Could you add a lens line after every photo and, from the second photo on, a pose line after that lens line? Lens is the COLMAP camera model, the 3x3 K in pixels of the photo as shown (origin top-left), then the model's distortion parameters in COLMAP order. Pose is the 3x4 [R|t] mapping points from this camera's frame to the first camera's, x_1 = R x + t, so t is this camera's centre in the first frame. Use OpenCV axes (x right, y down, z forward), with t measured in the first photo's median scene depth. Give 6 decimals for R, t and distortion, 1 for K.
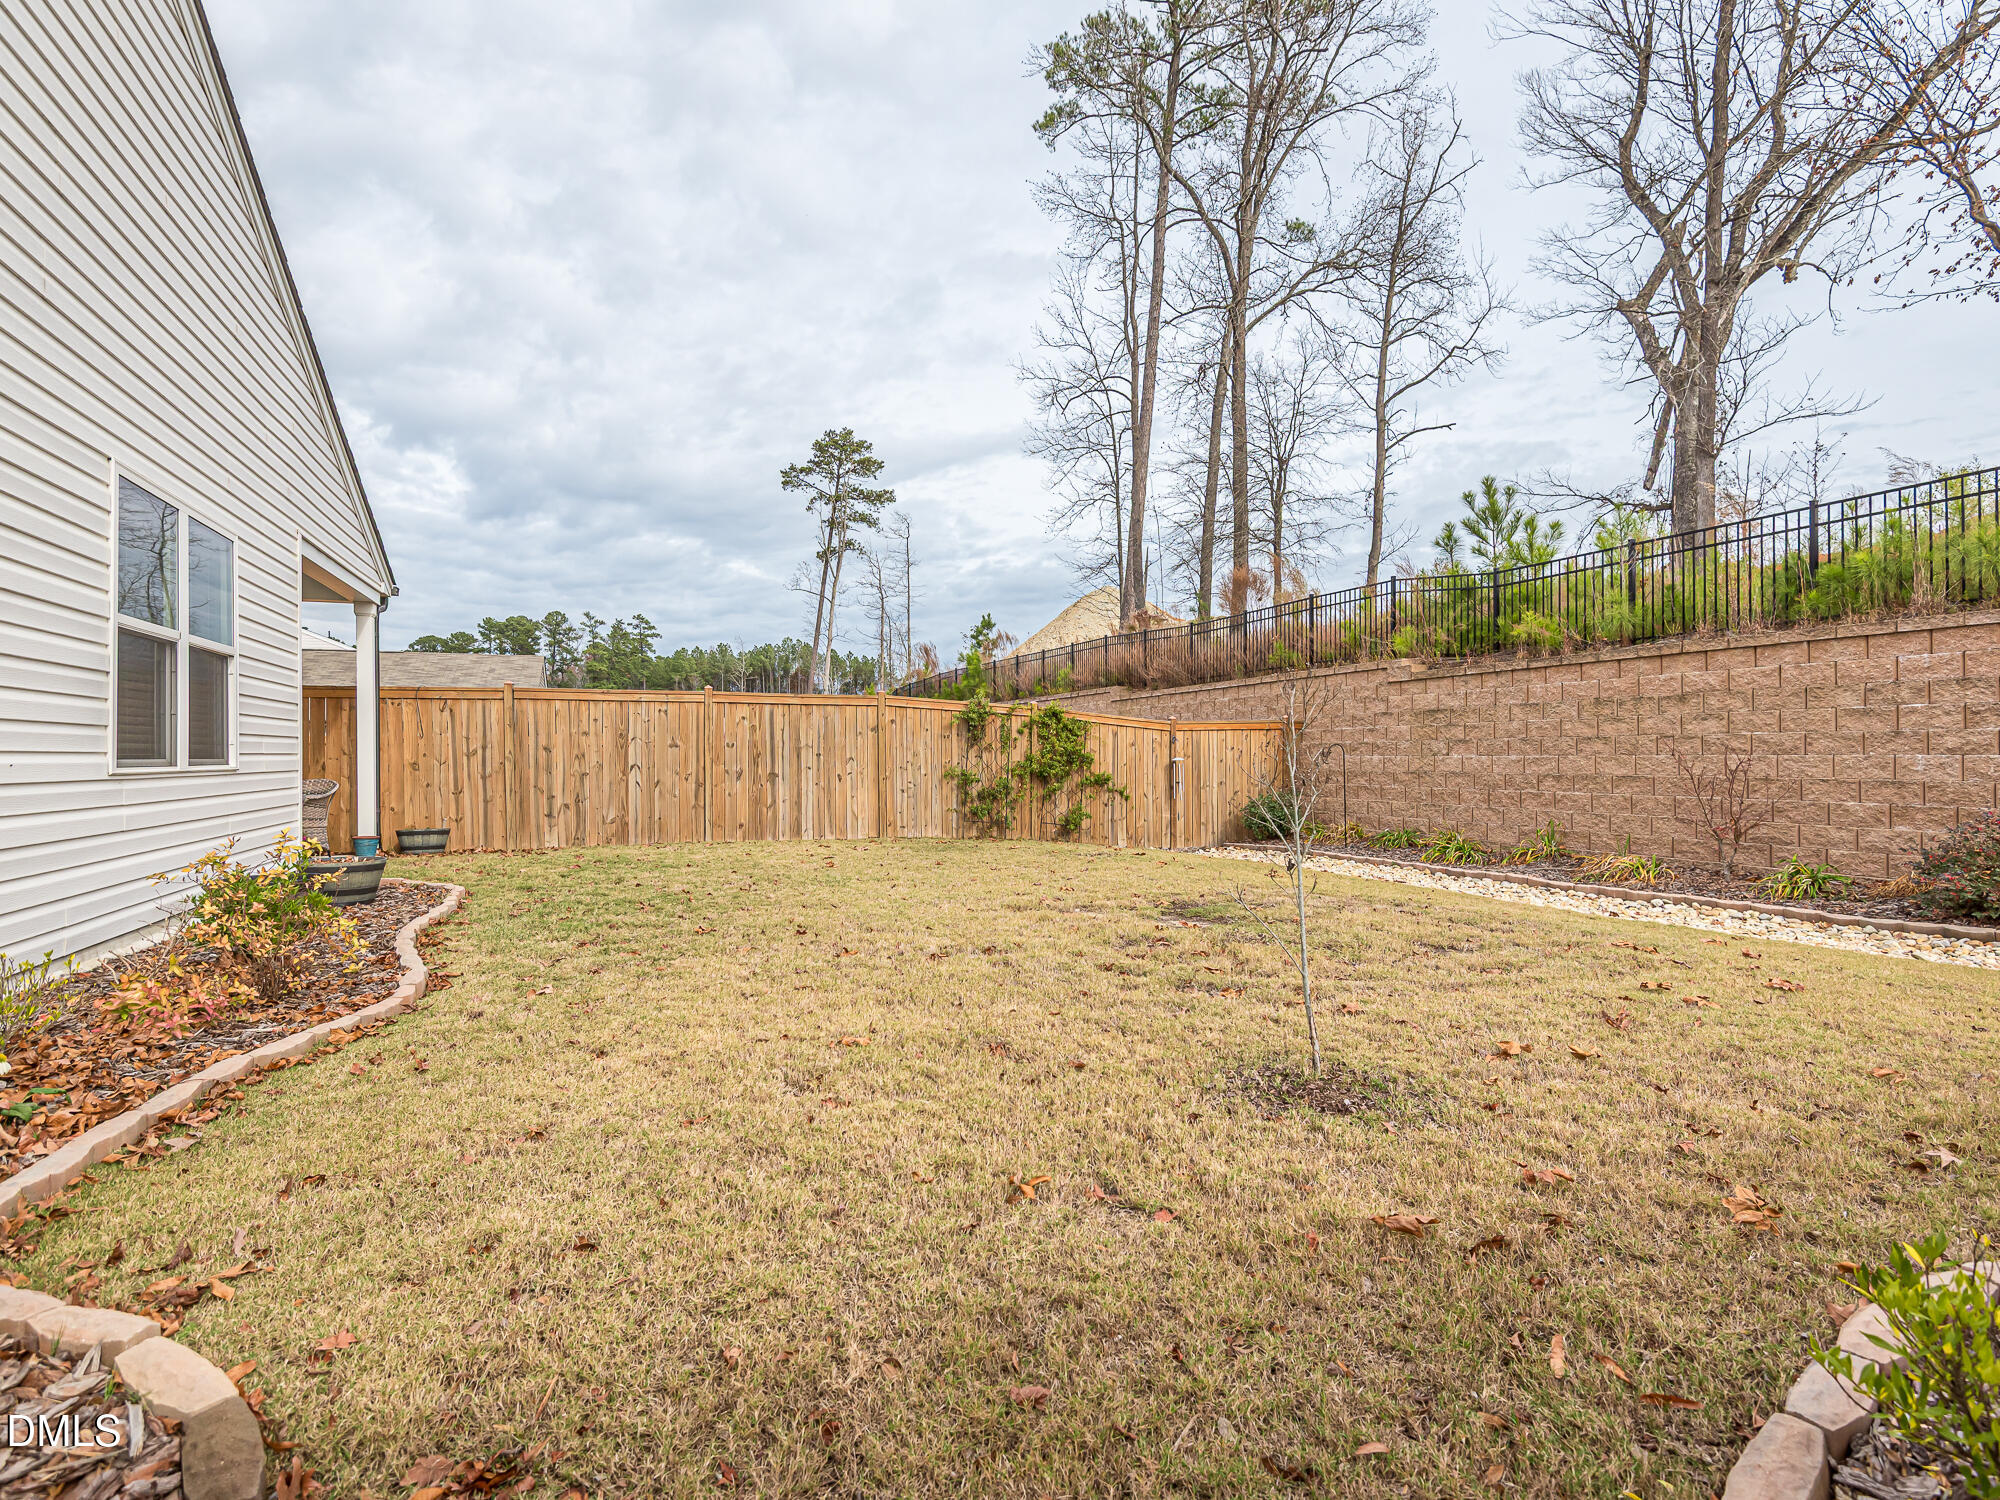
lens RADIAL K [[1012.5, 0, 1000.0], [0, 1012.5, 750.0], [0, 0, 1]] dist [0.031436, -0.024160]
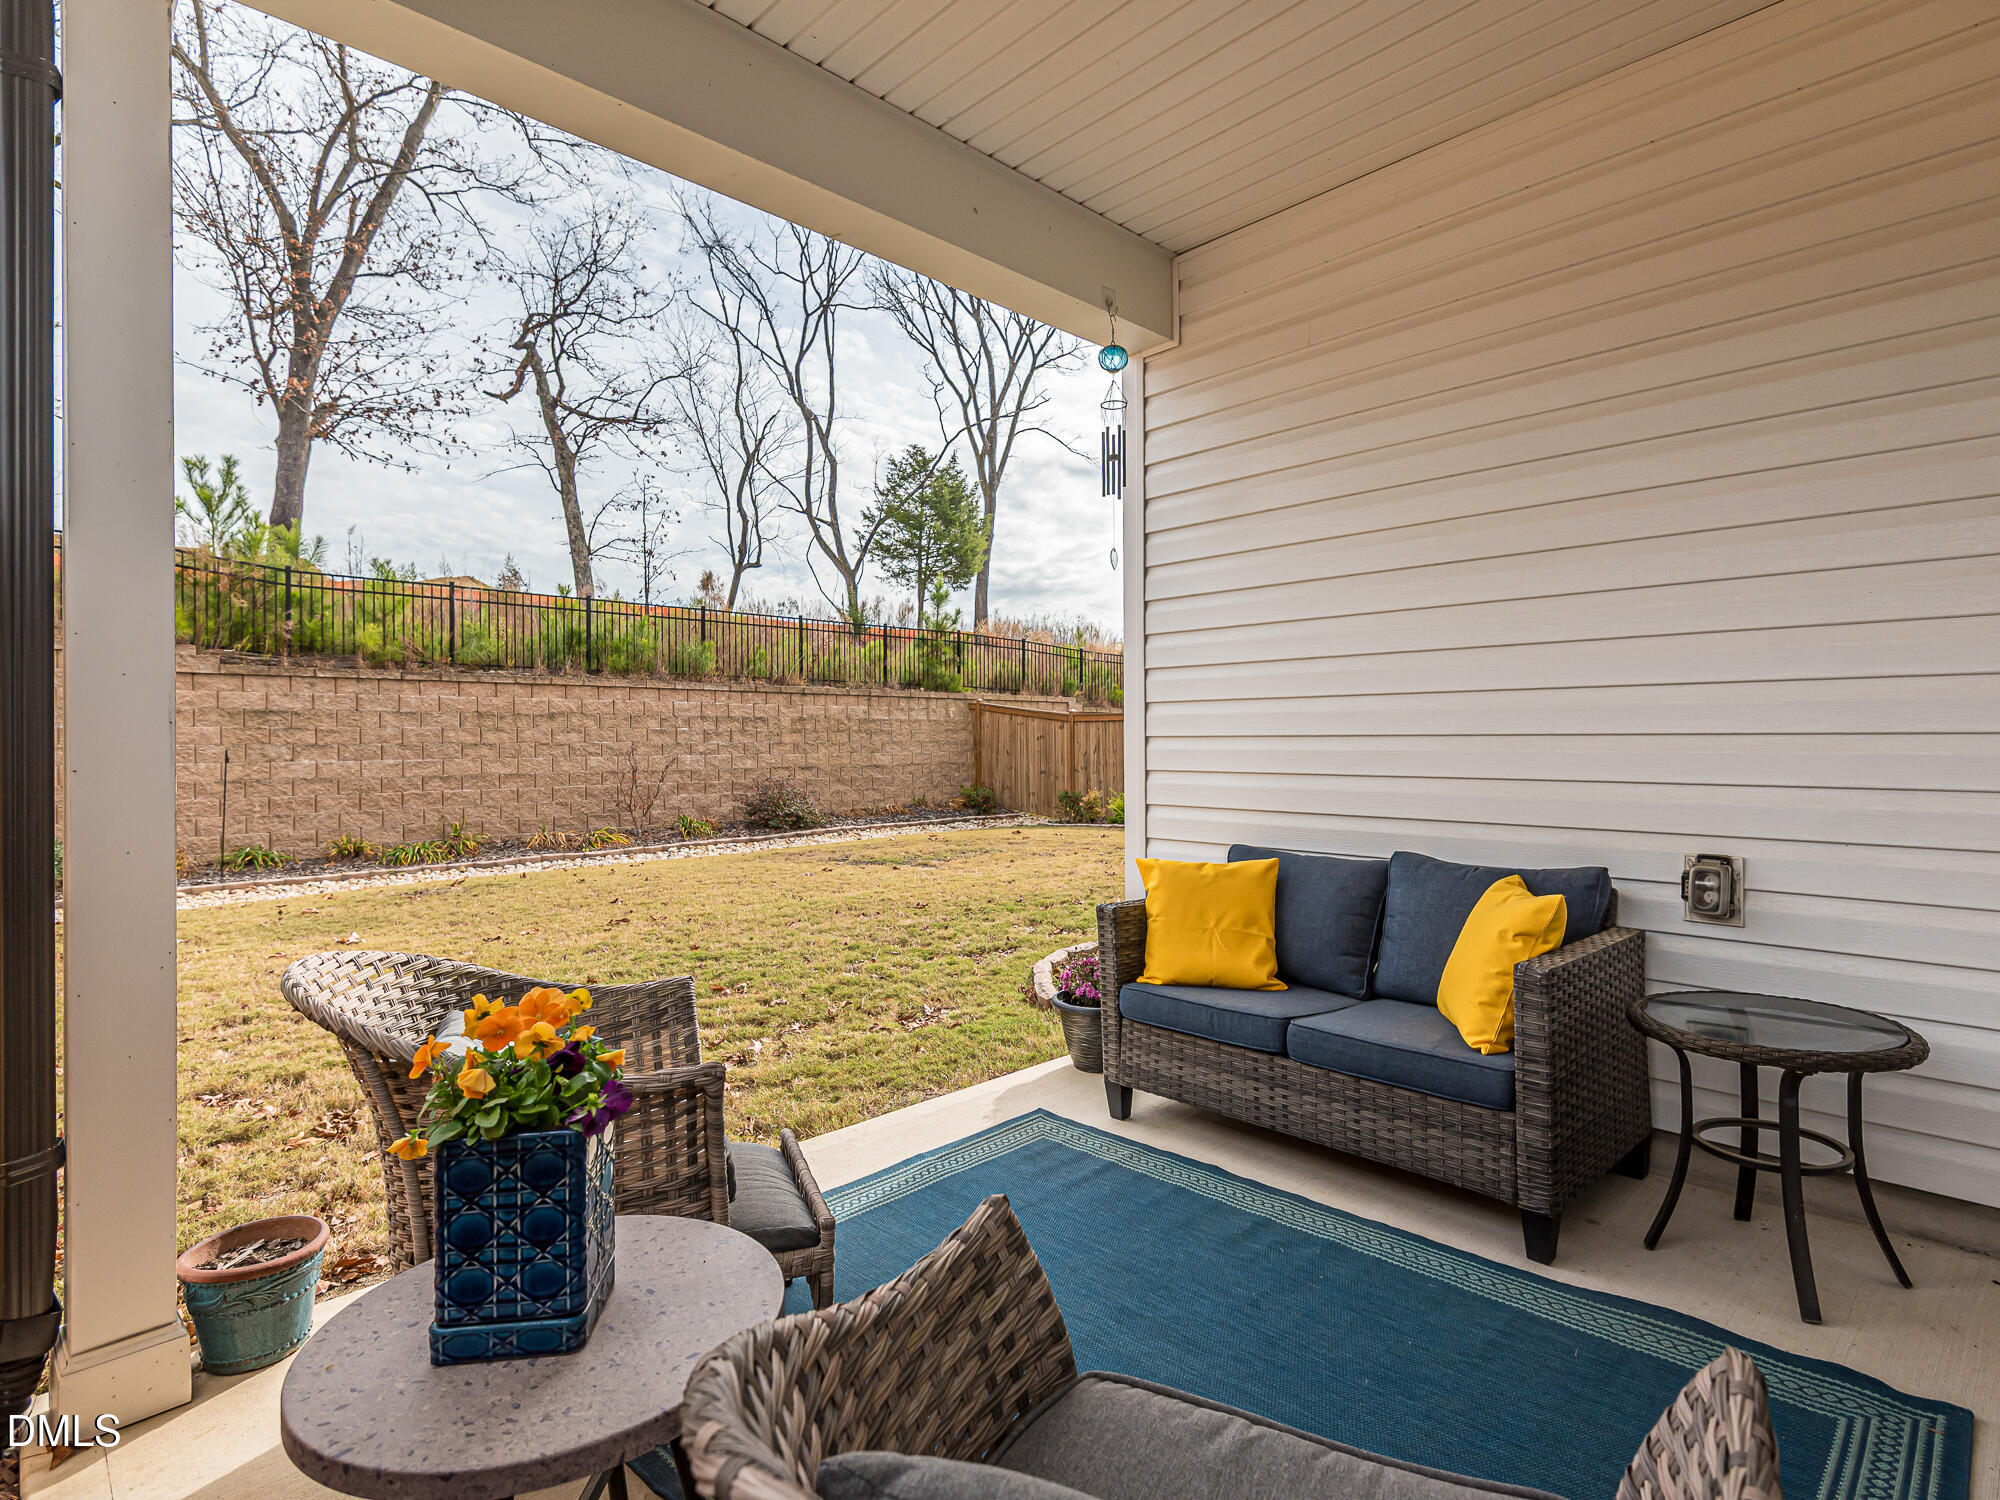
lens RADIAL K [[1012.5, 0, 1000.0], [0, 1012.5, 750.0], [0, 0, 1]] dist [0.031436, -0.024160]
pose [[-0.386805, -0.001591, 0.922160, -0.799644], [0.002687, 0.999992, 0.002853, -0.006831], [-0.922158, 0.003582, -0.386797, 0.909275]]
